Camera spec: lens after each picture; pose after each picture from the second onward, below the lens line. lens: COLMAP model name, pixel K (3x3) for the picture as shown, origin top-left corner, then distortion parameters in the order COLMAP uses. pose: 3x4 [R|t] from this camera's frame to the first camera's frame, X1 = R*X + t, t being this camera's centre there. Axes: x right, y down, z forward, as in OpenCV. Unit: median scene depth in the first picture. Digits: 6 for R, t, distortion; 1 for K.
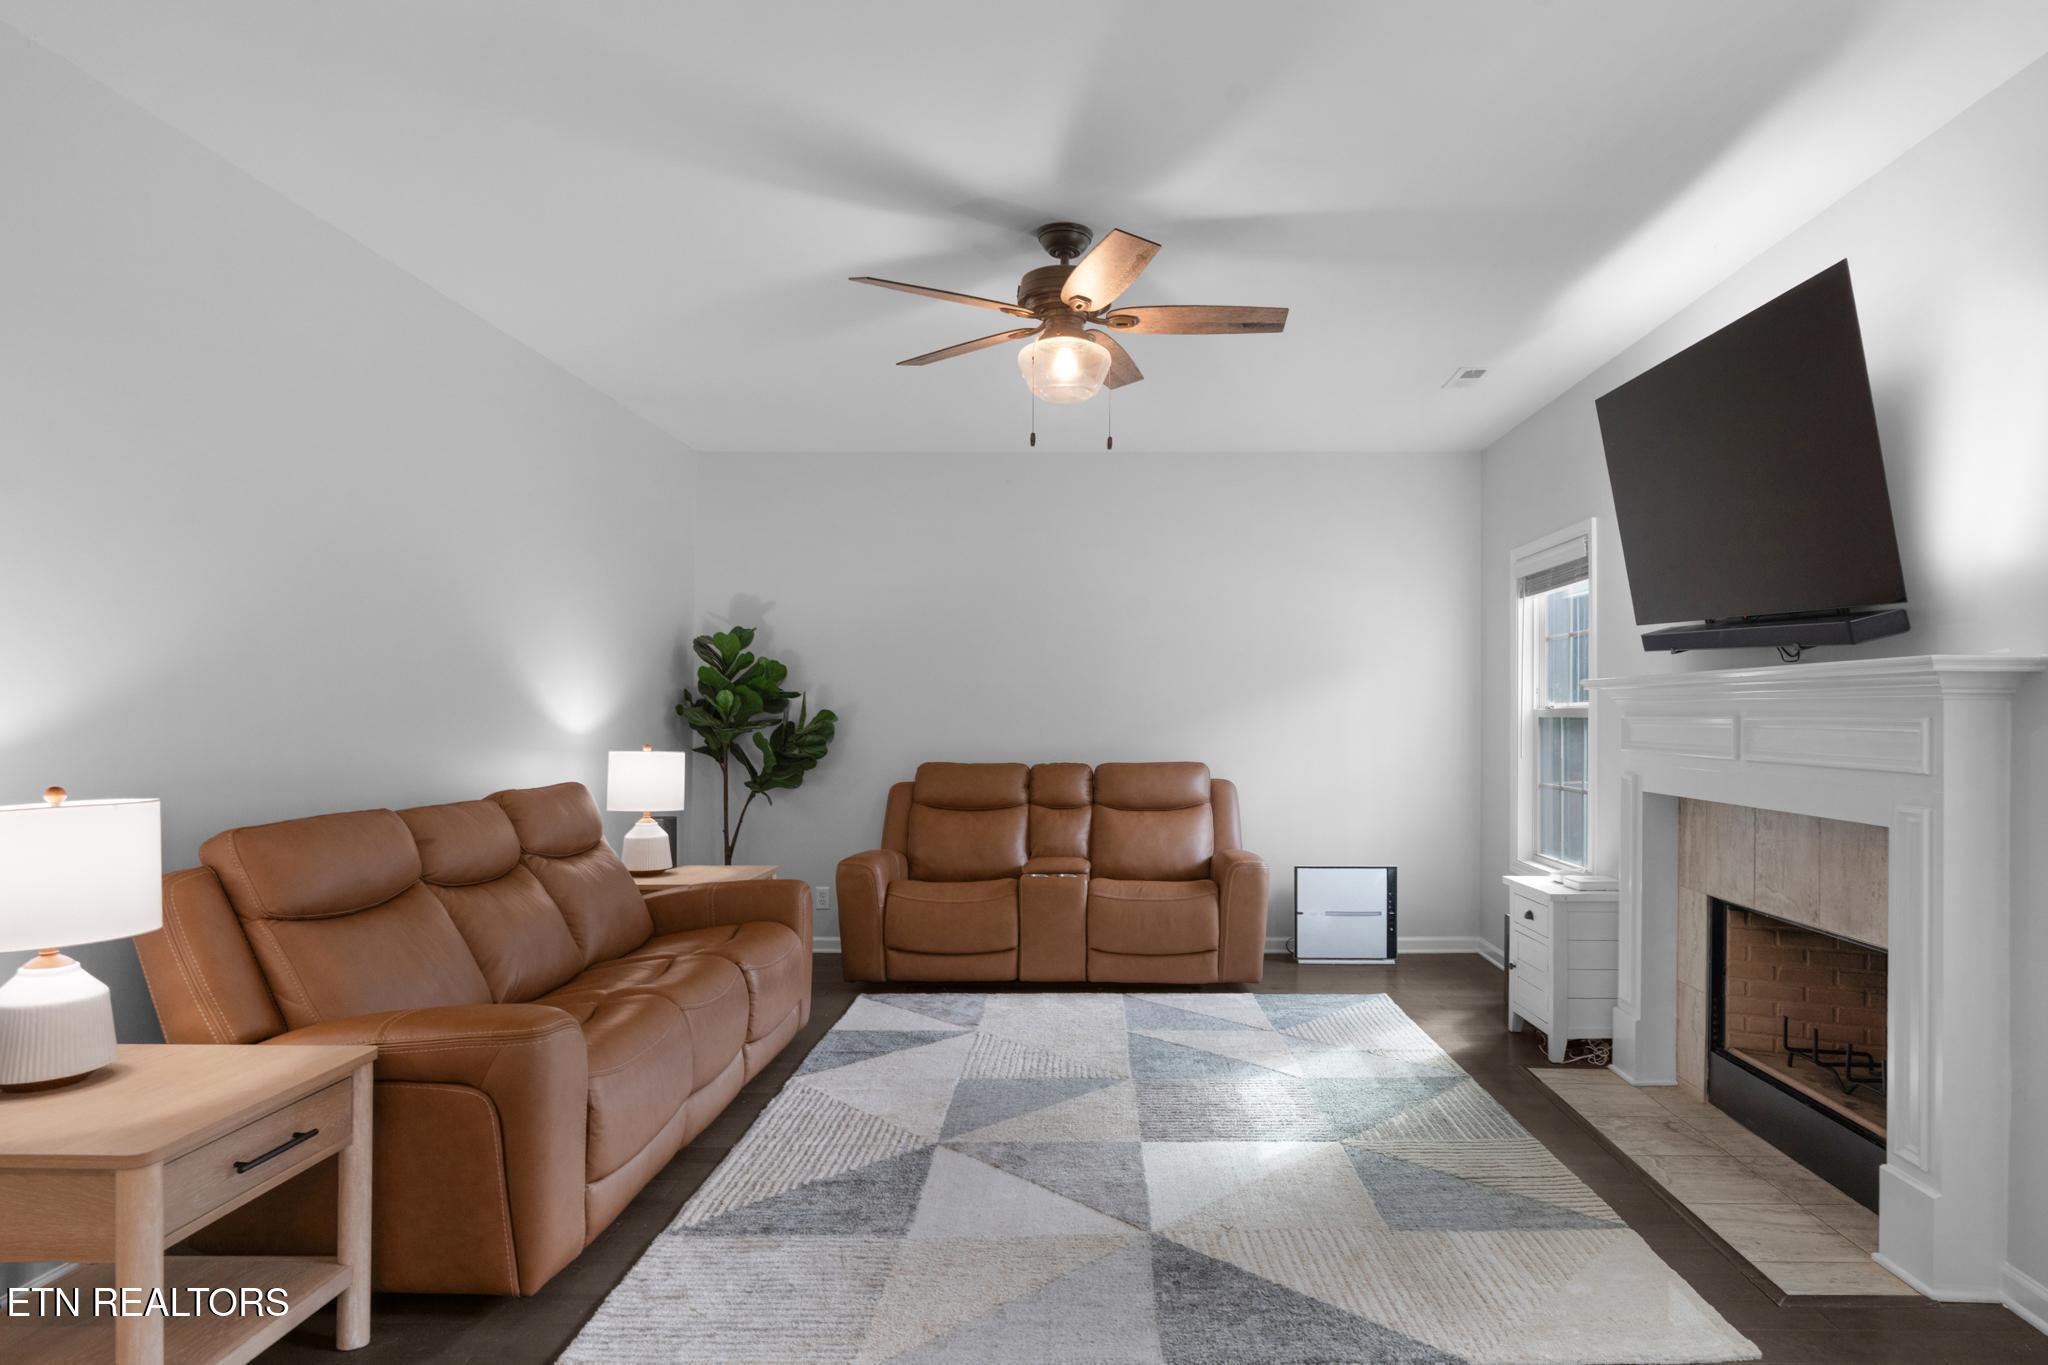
lens RADIAL K [[1176.1, 0, 1032.4], [0, 1176.1, 700.0], [0, 0, 1]] dist [-0.000365, -0.000523]
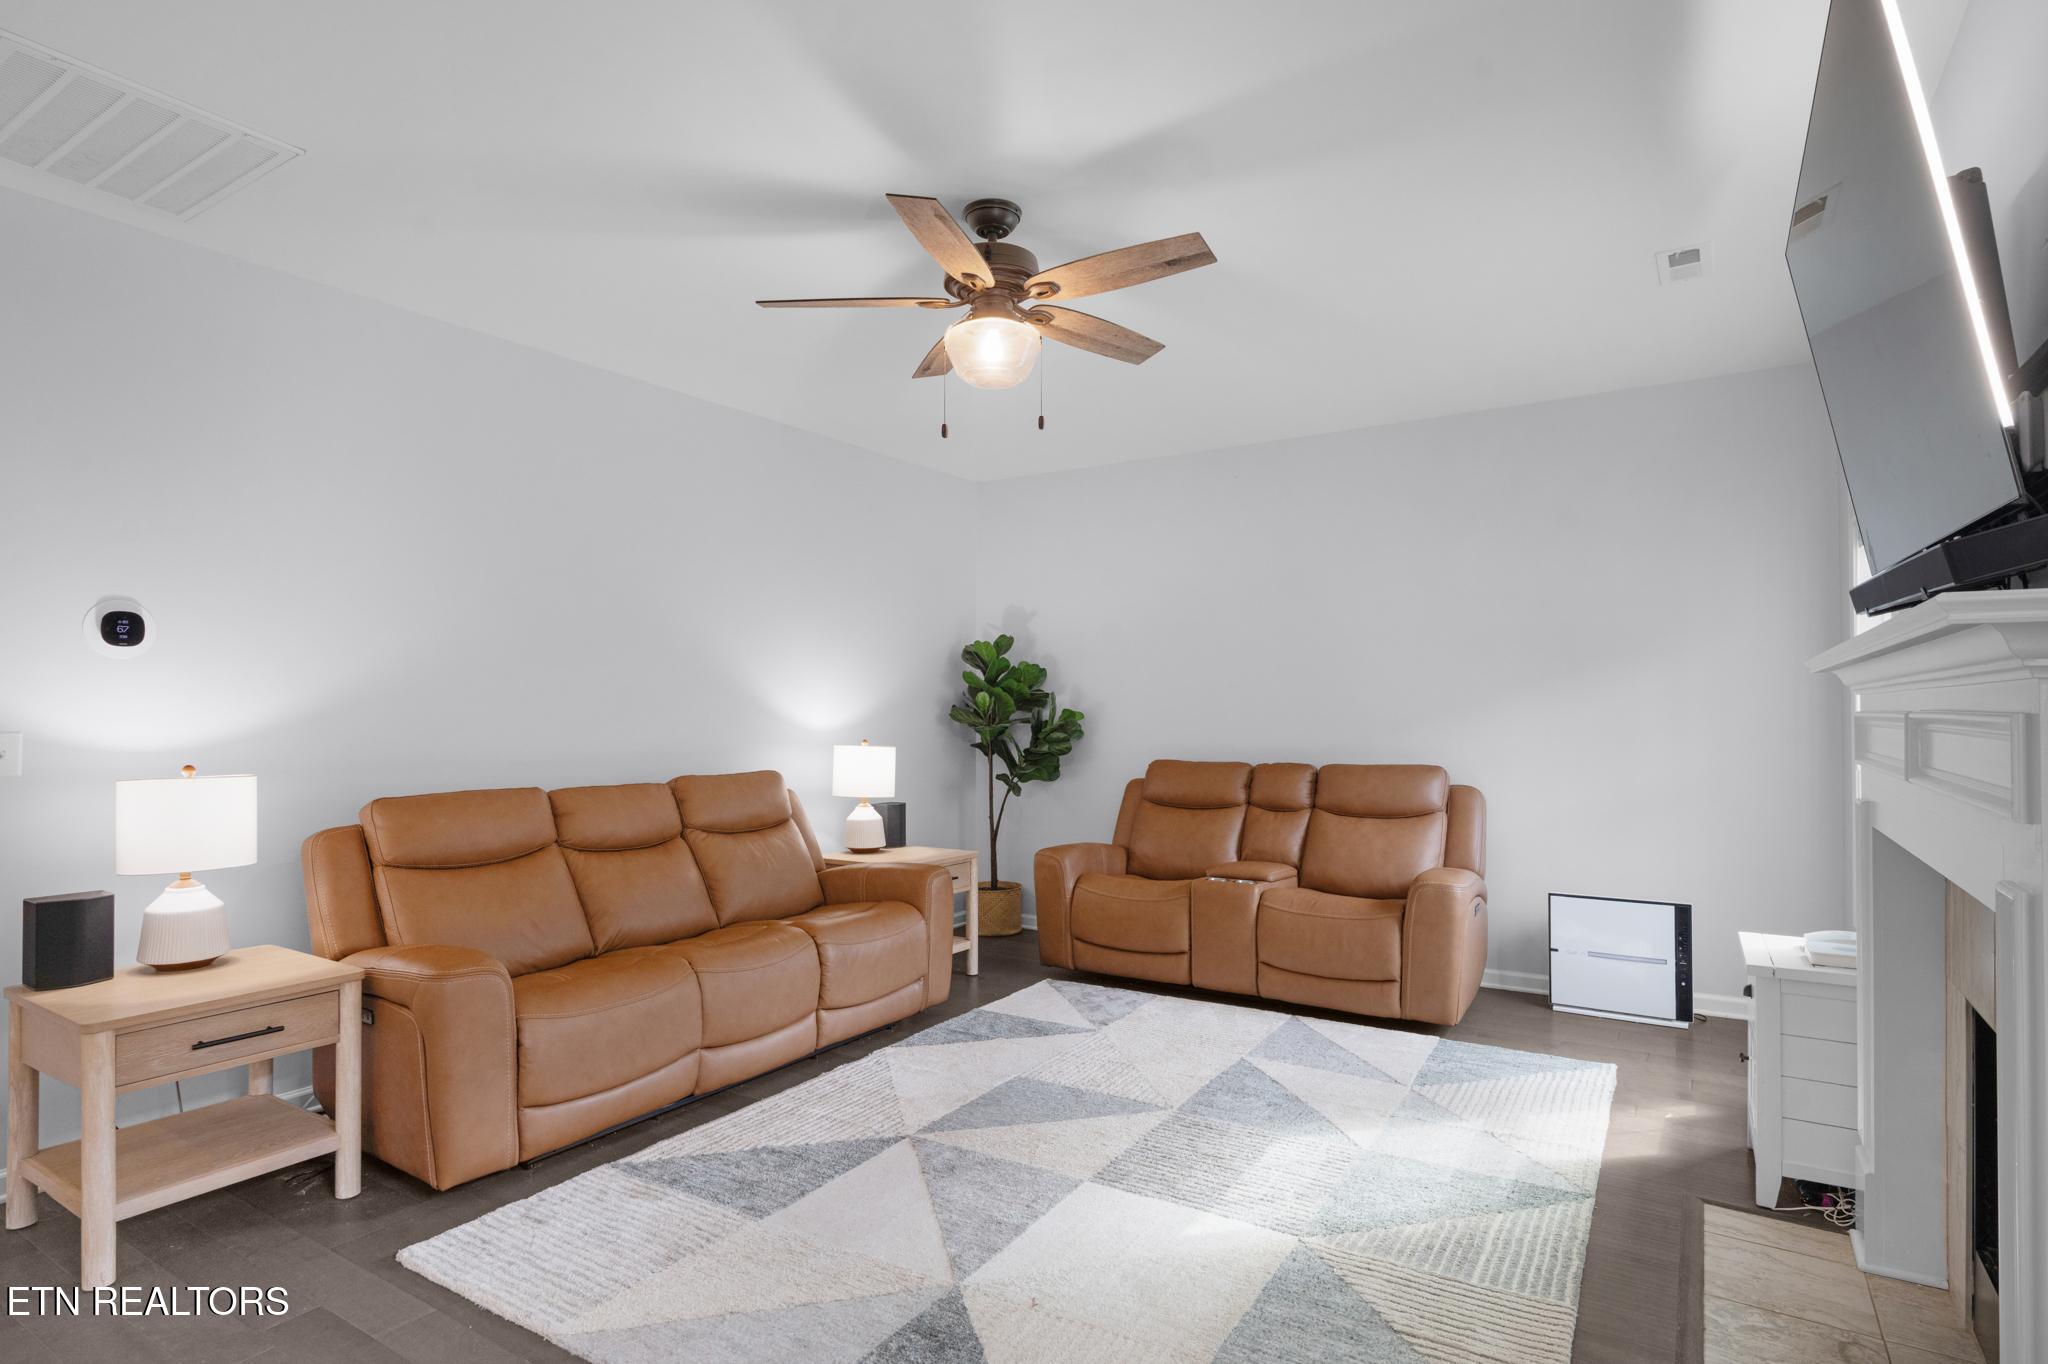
lens RADIAL K [[1034.1, 0, 1034.2], [0, 1034.1, 691.6], [0, 0, 1]] dist [-0.006977, 0.004144]
pose [[0.850315, -0.014950, -0.526062, 0.395780], [0.010863, 0.999882, -0.010856, 0.003297], [0.526162, 0.003516, 0.850377, 0.241575]]
